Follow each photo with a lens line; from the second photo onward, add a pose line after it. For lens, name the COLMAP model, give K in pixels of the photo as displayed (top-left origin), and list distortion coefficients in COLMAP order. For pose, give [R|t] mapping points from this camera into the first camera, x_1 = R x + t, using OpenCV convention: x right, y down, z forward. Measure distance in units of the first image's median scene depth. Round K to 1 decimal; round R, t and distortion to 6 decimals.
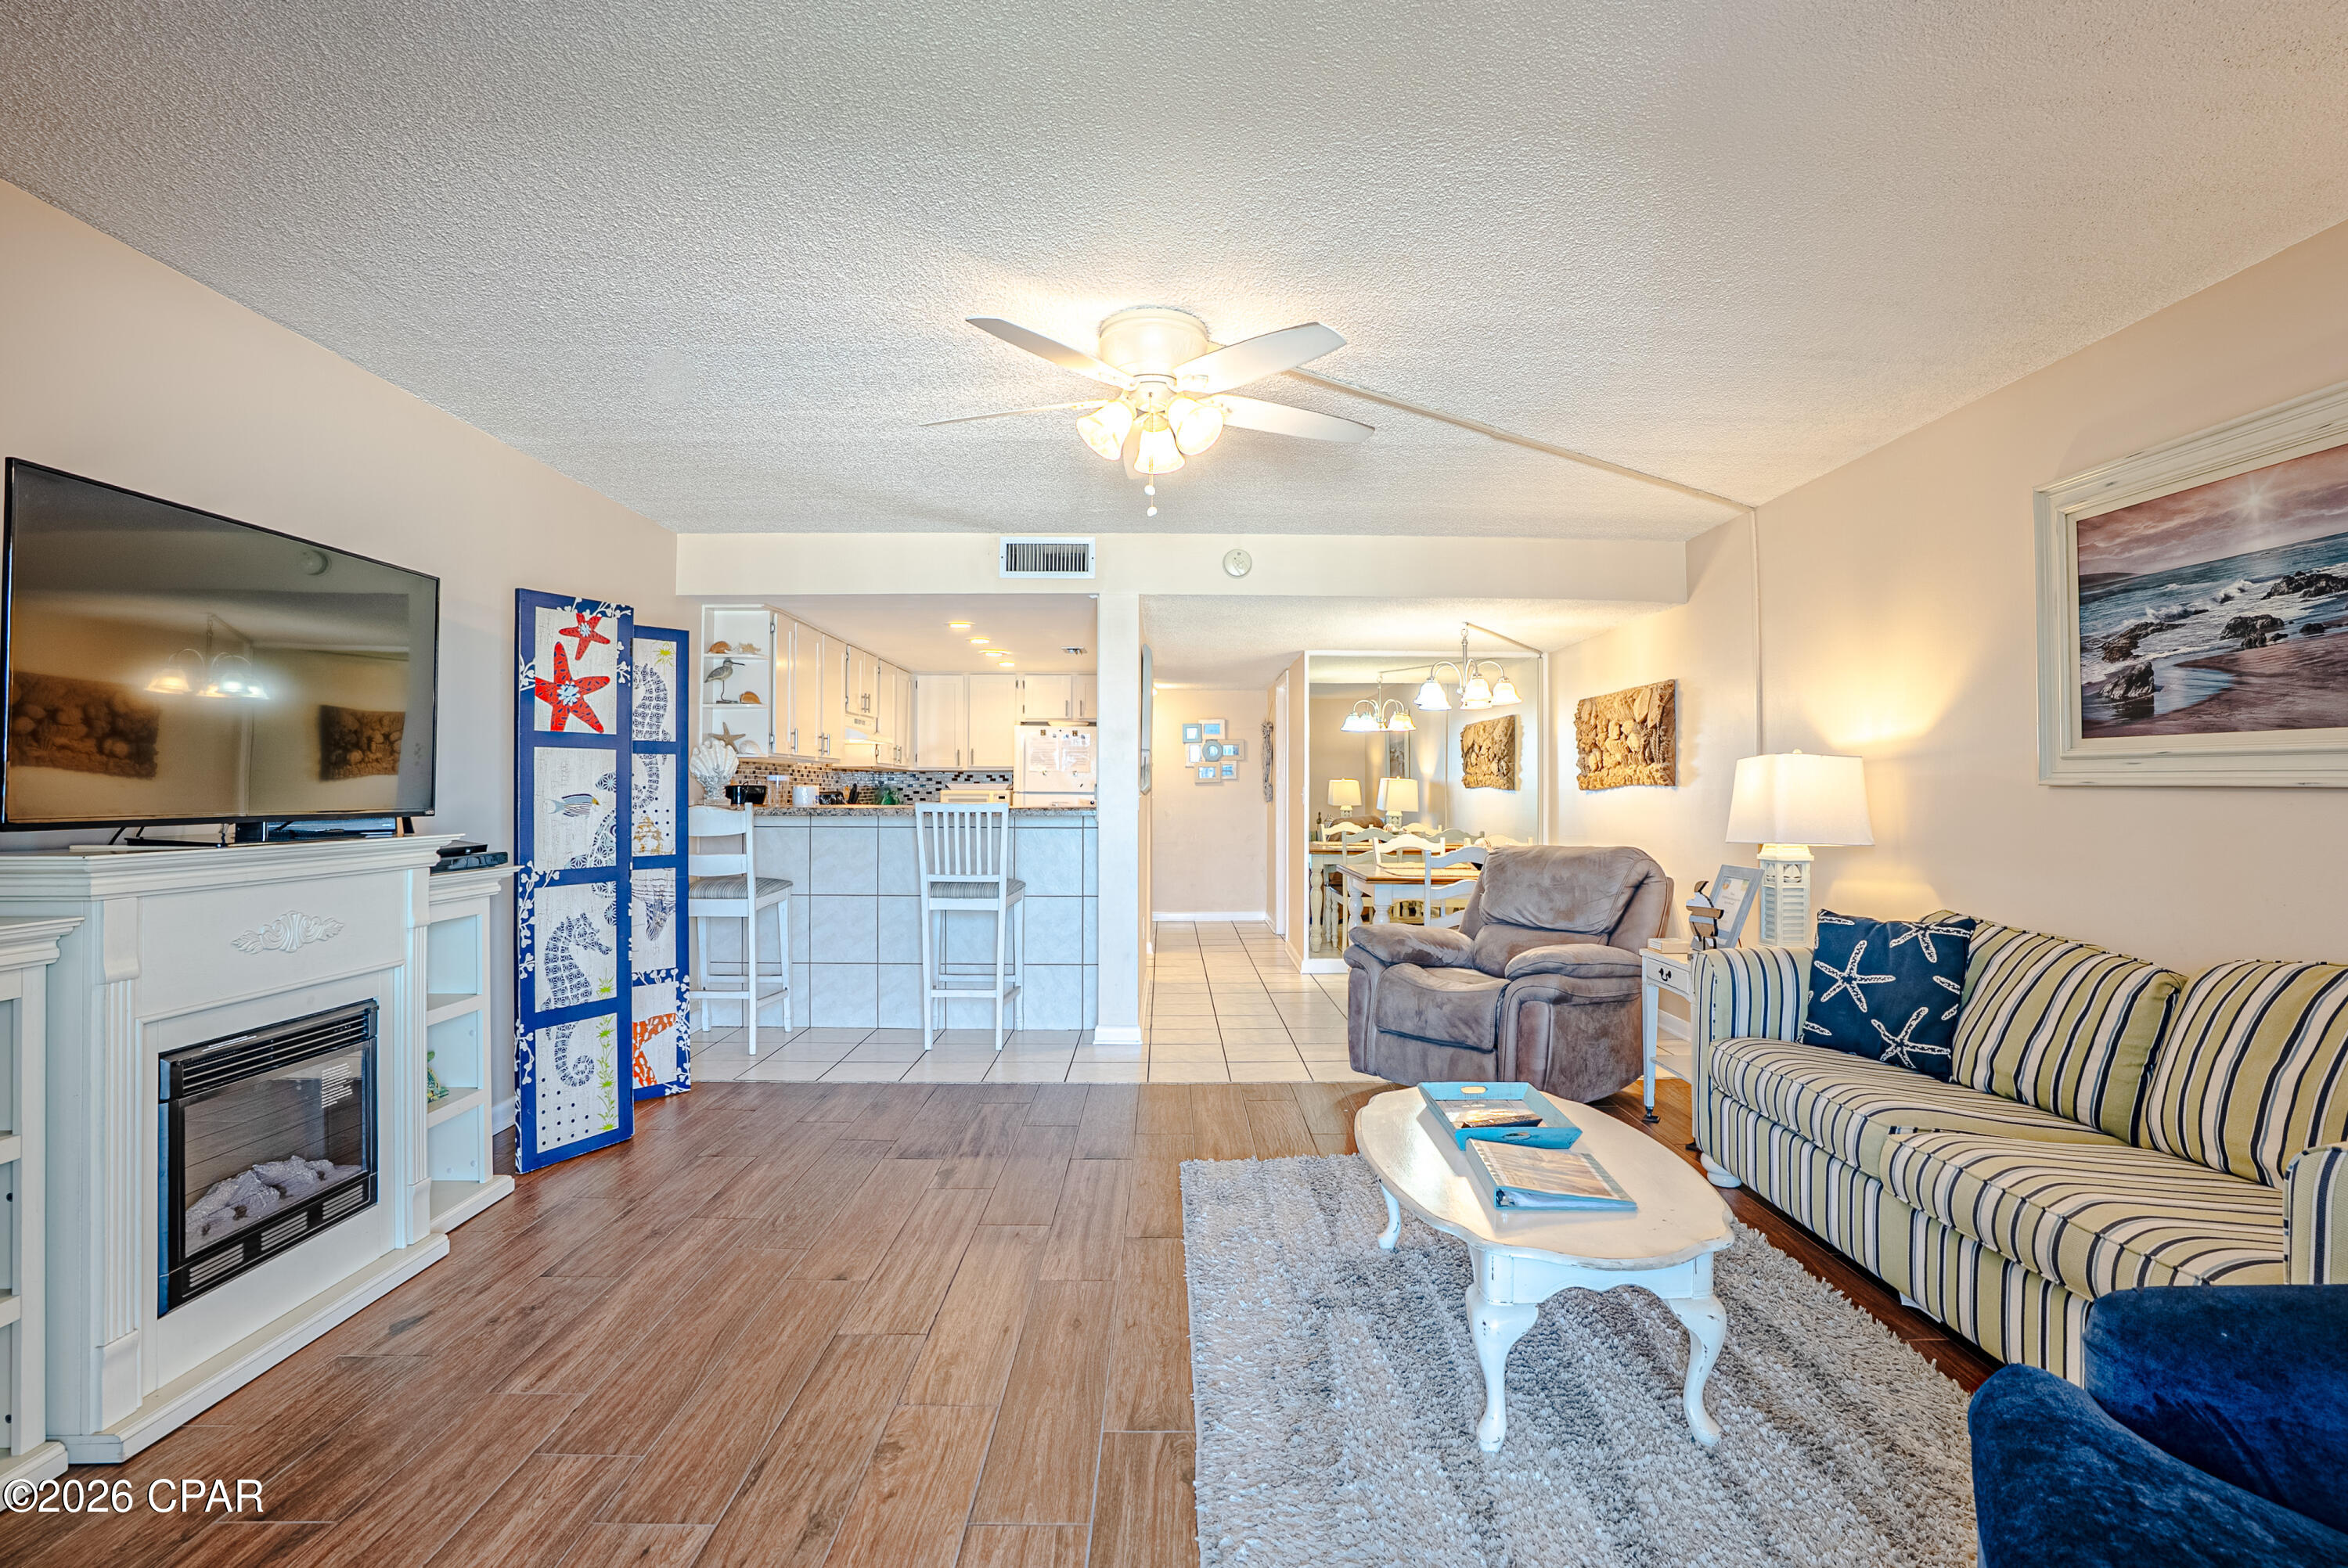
lens RADIAL K [[1100.5, 0, 1193.0], [0, 1100.5, 774.1], [0, 0, 1]] dist [-0.064124, 0.023583]
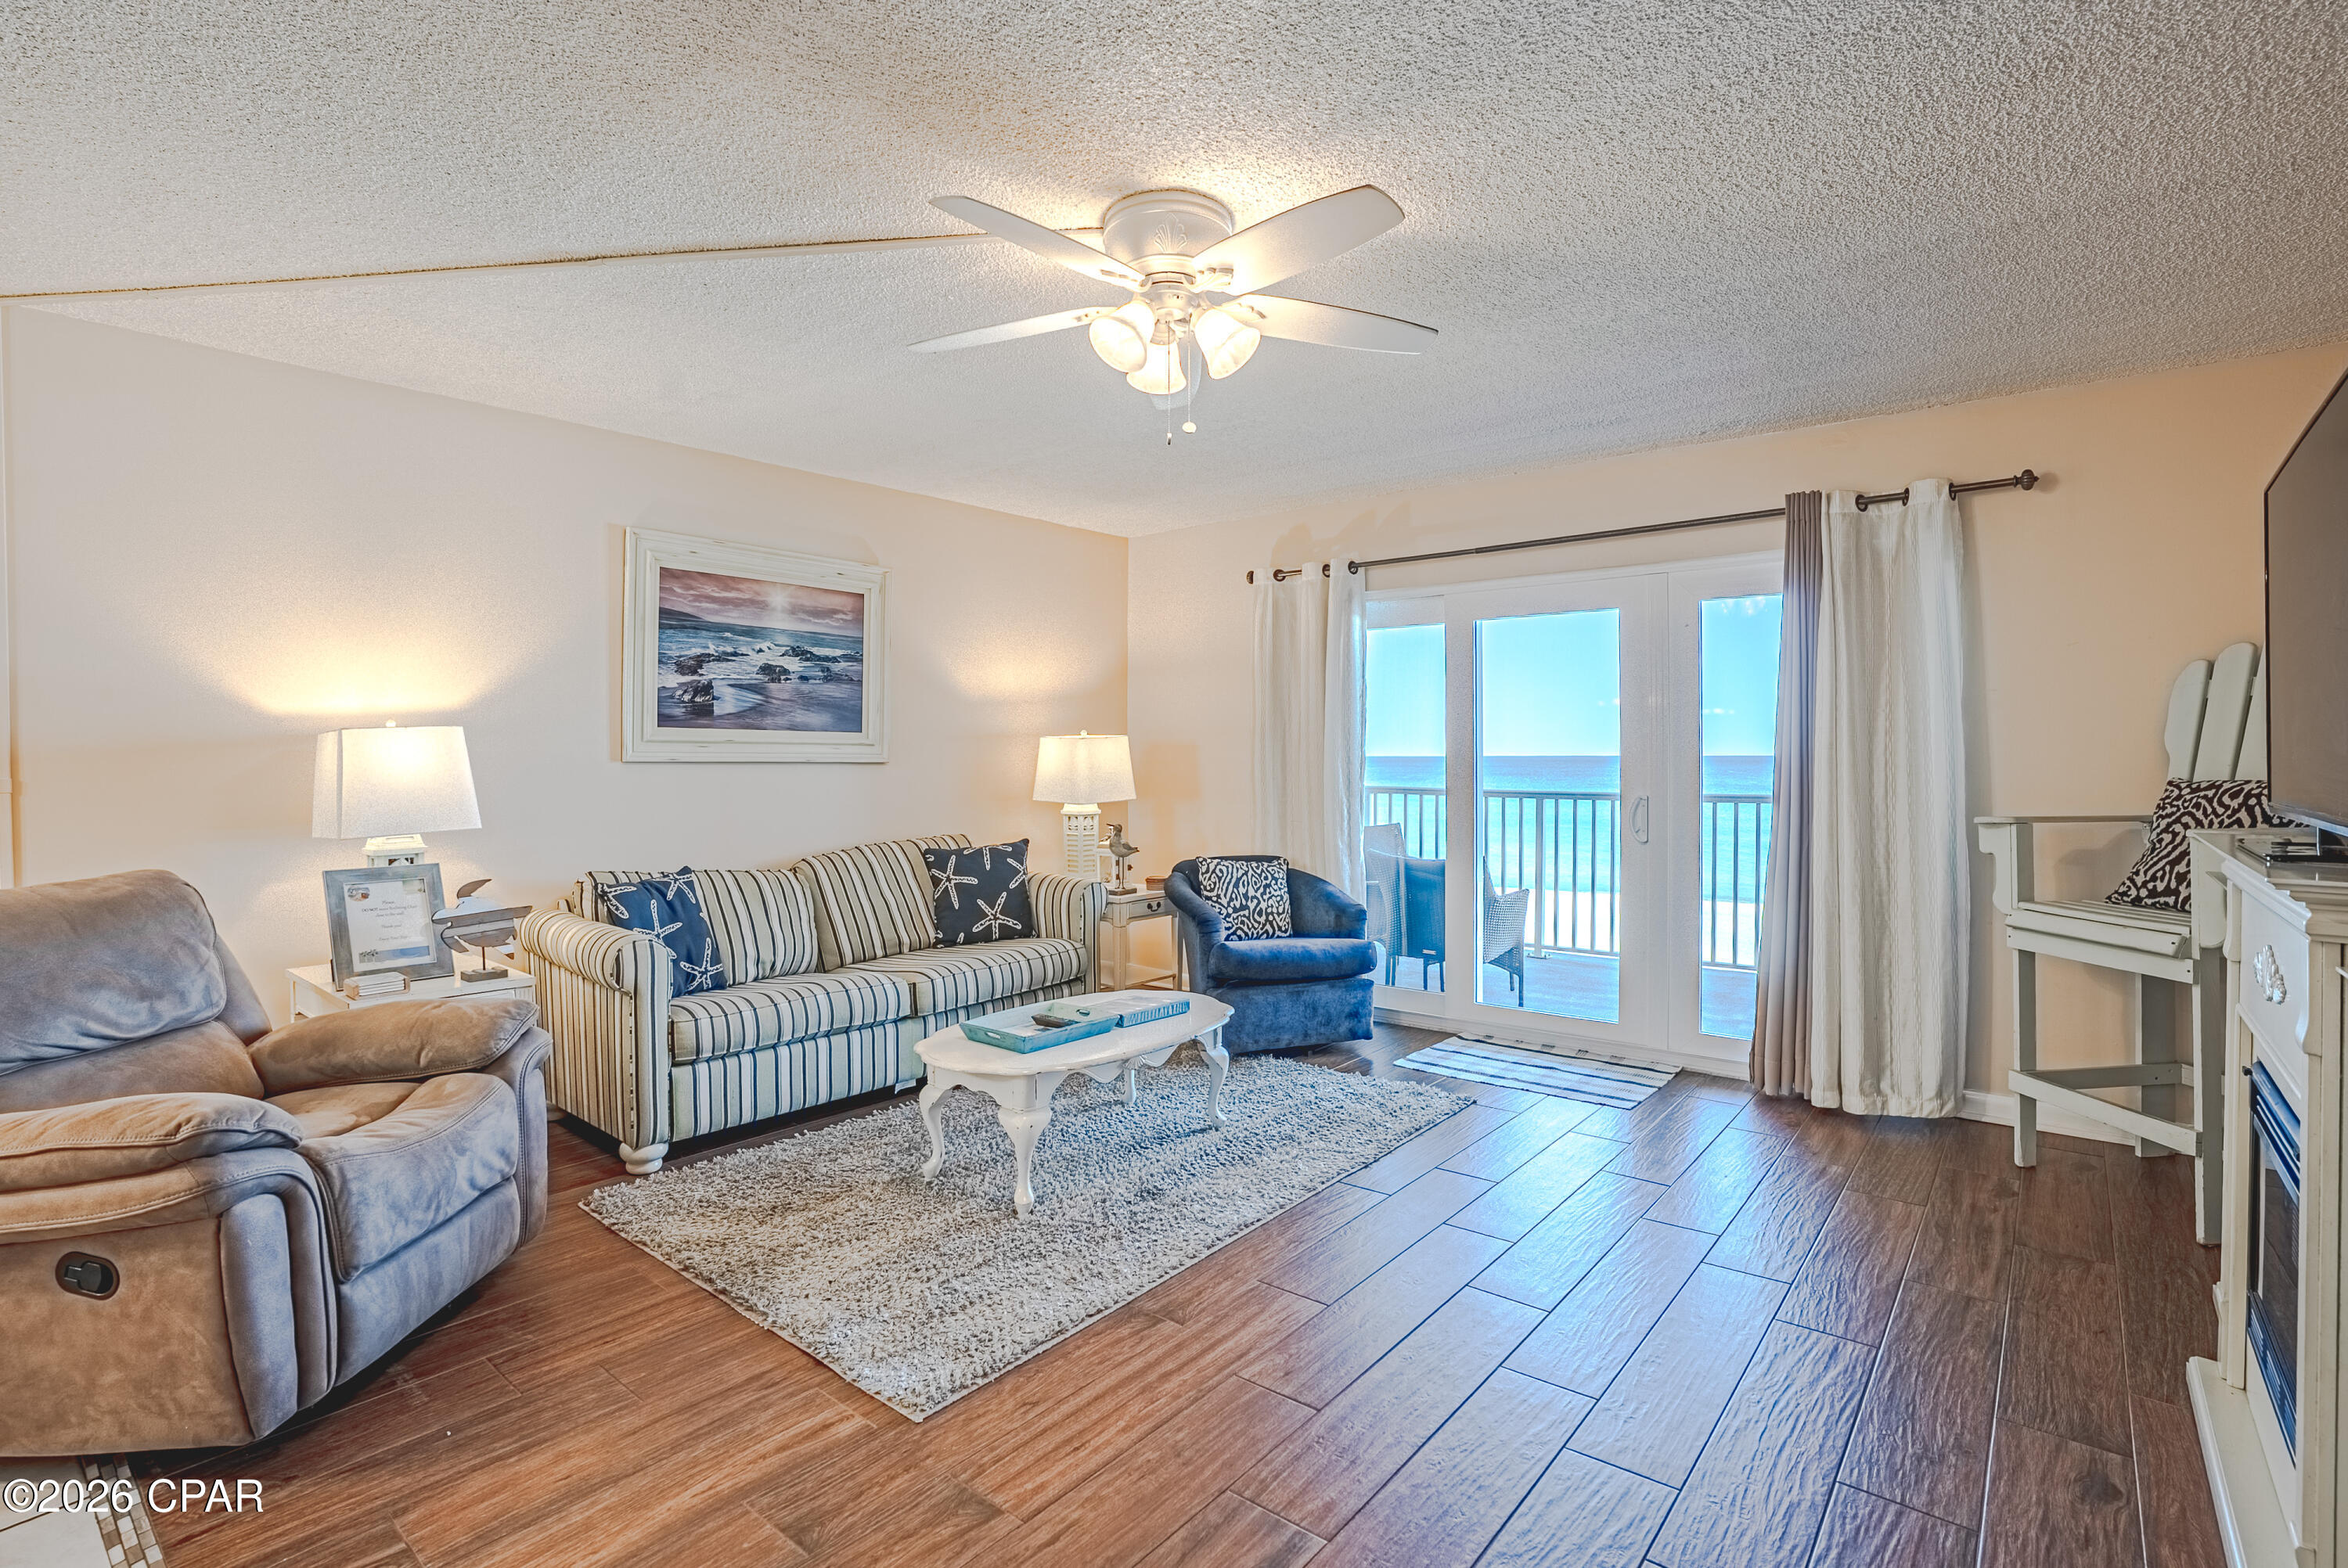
lens RADIAL K [[1100.5, 0, 1180.7], [0, 1100.5, 756.4], [0, 0, 1]] dist [-0.064124, 0.023583]
pose [[-0.762175, -0.002615, 0.647366, -0.483134], [-0.009636, 0.999927, -0.007307, 0.006686], [-0.647299, -0.011807, -0.762144, 1.367621]]
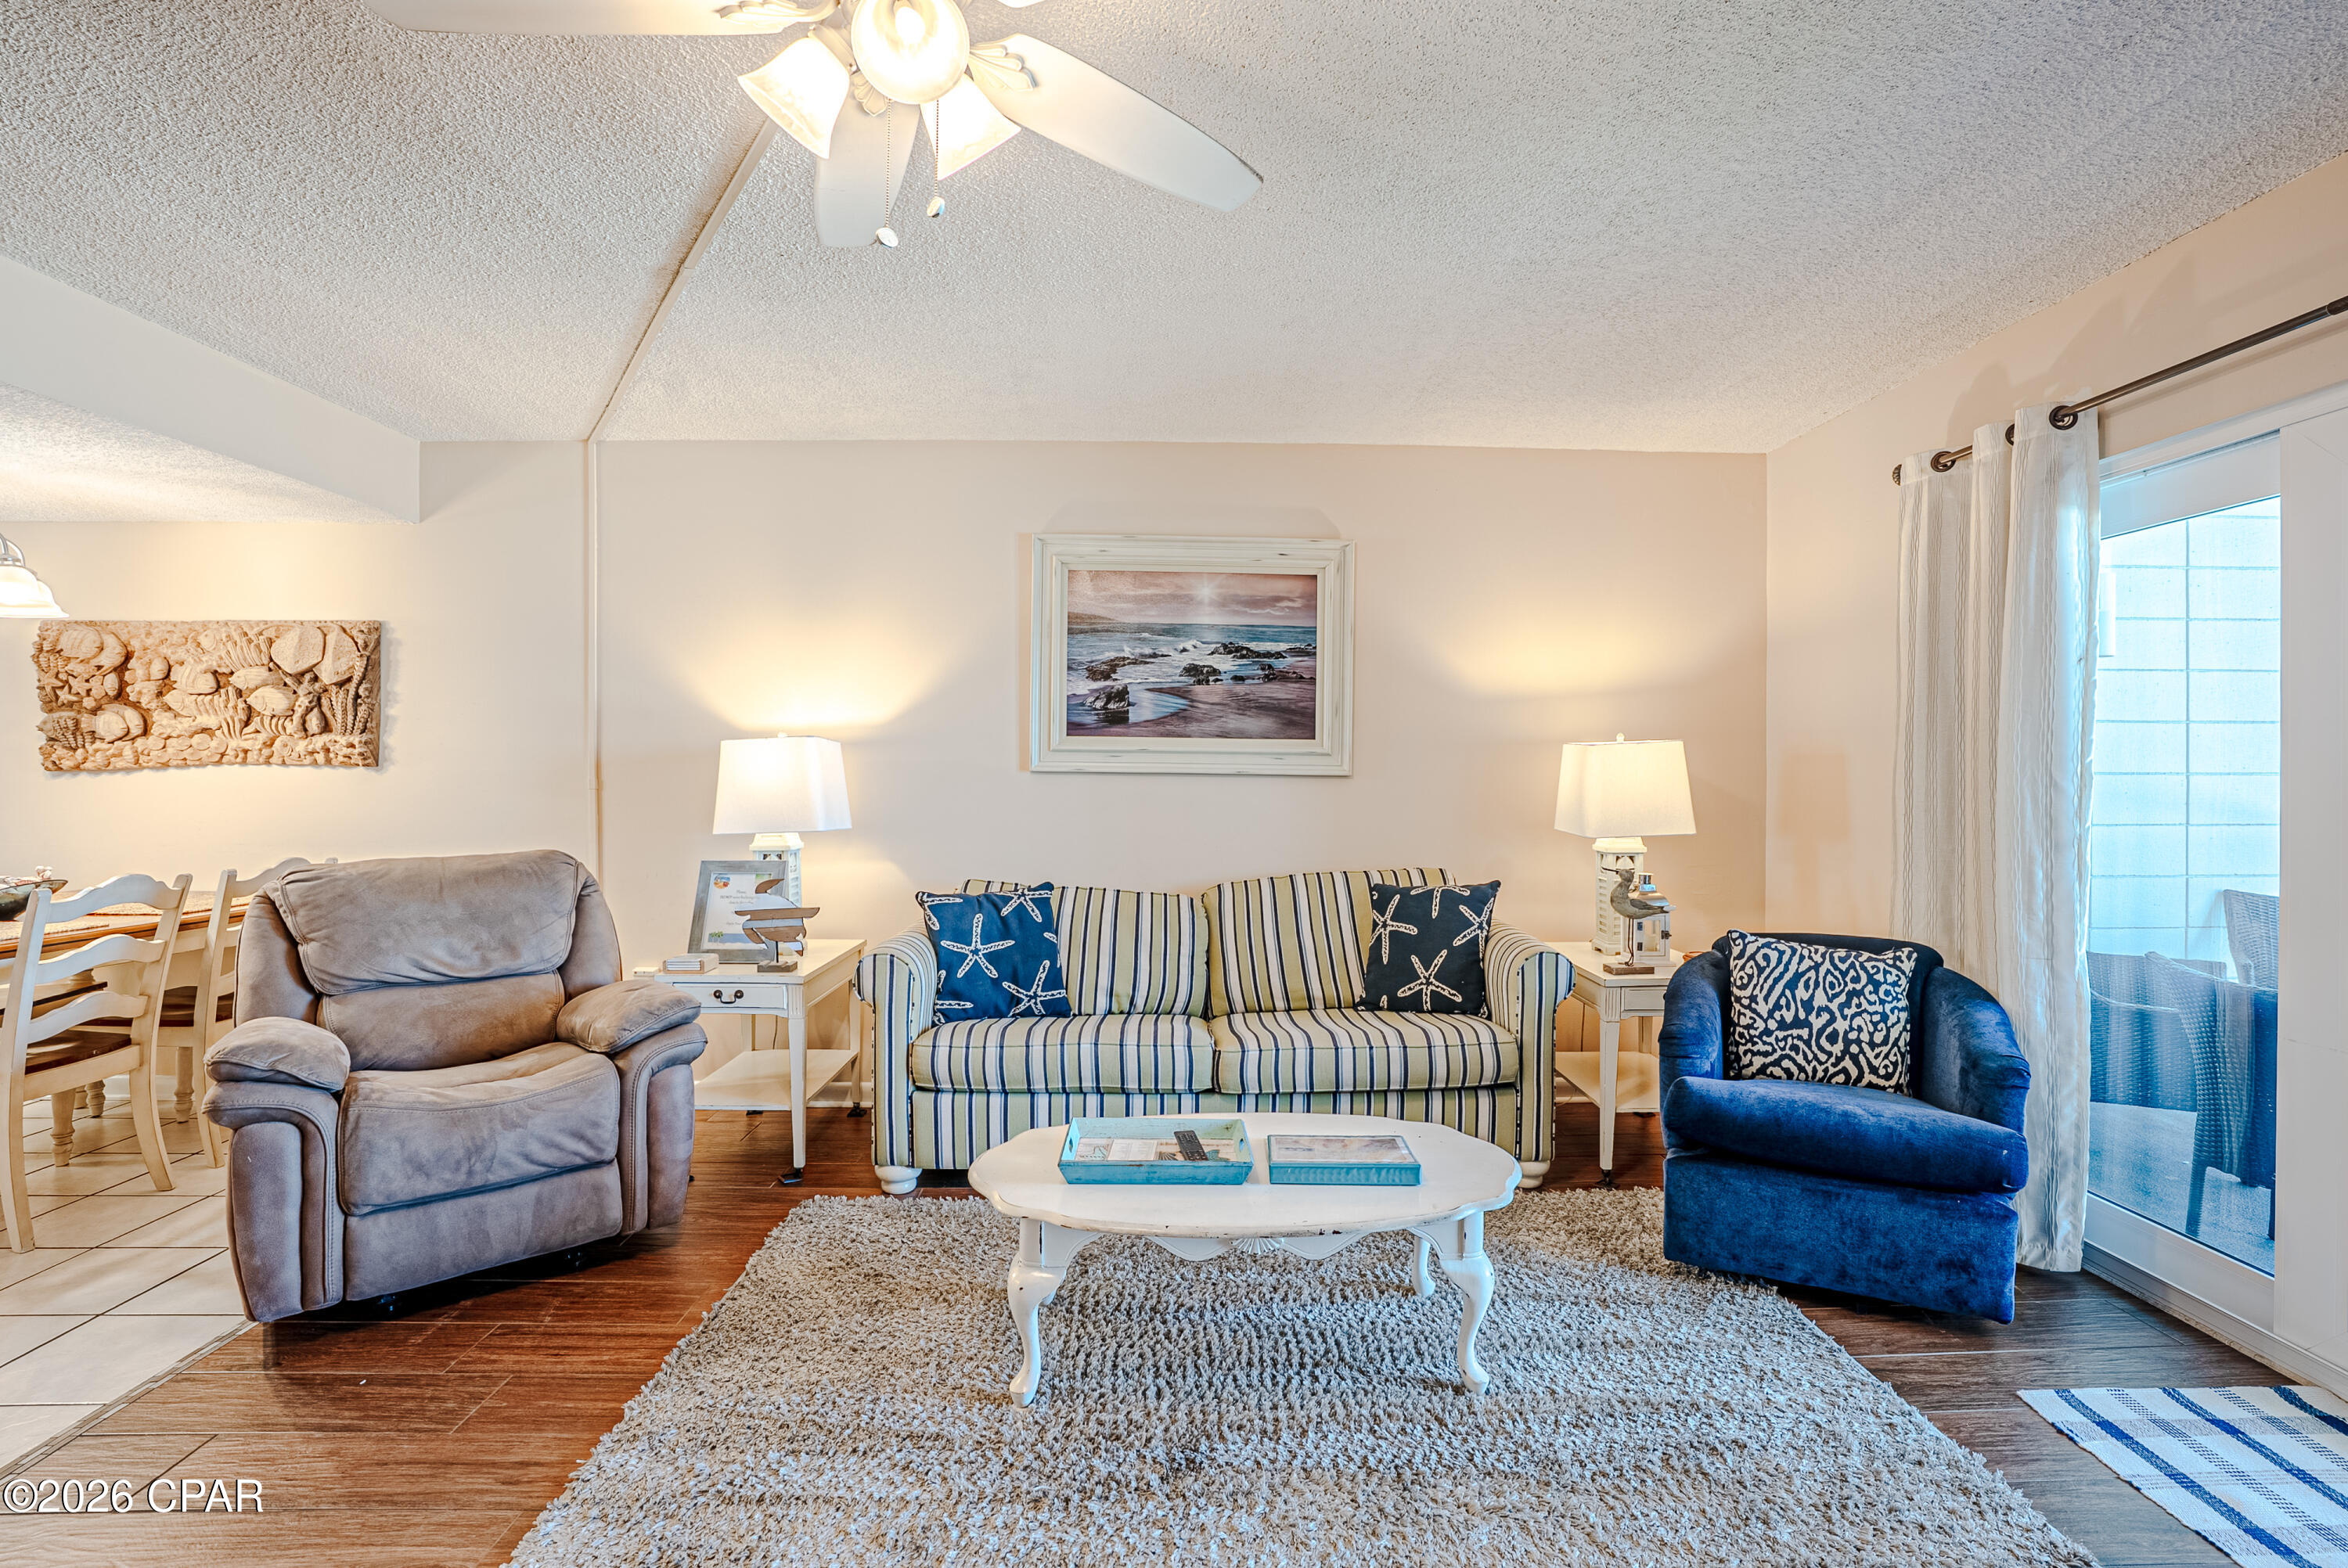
lens RADIAL K [[1100.5, 0, 1198.5], [0, 1100.5, 764.8], [0, 0, 1]] dist [-0.064124, 0.023583]
pose [[-0.022580, -0.002185, 0.999743, -0.447200], [-0.017805, 0.999840, 0.001783, -0.002303], [-0.999586, -0.017760, -0.022615, 0.730582]]
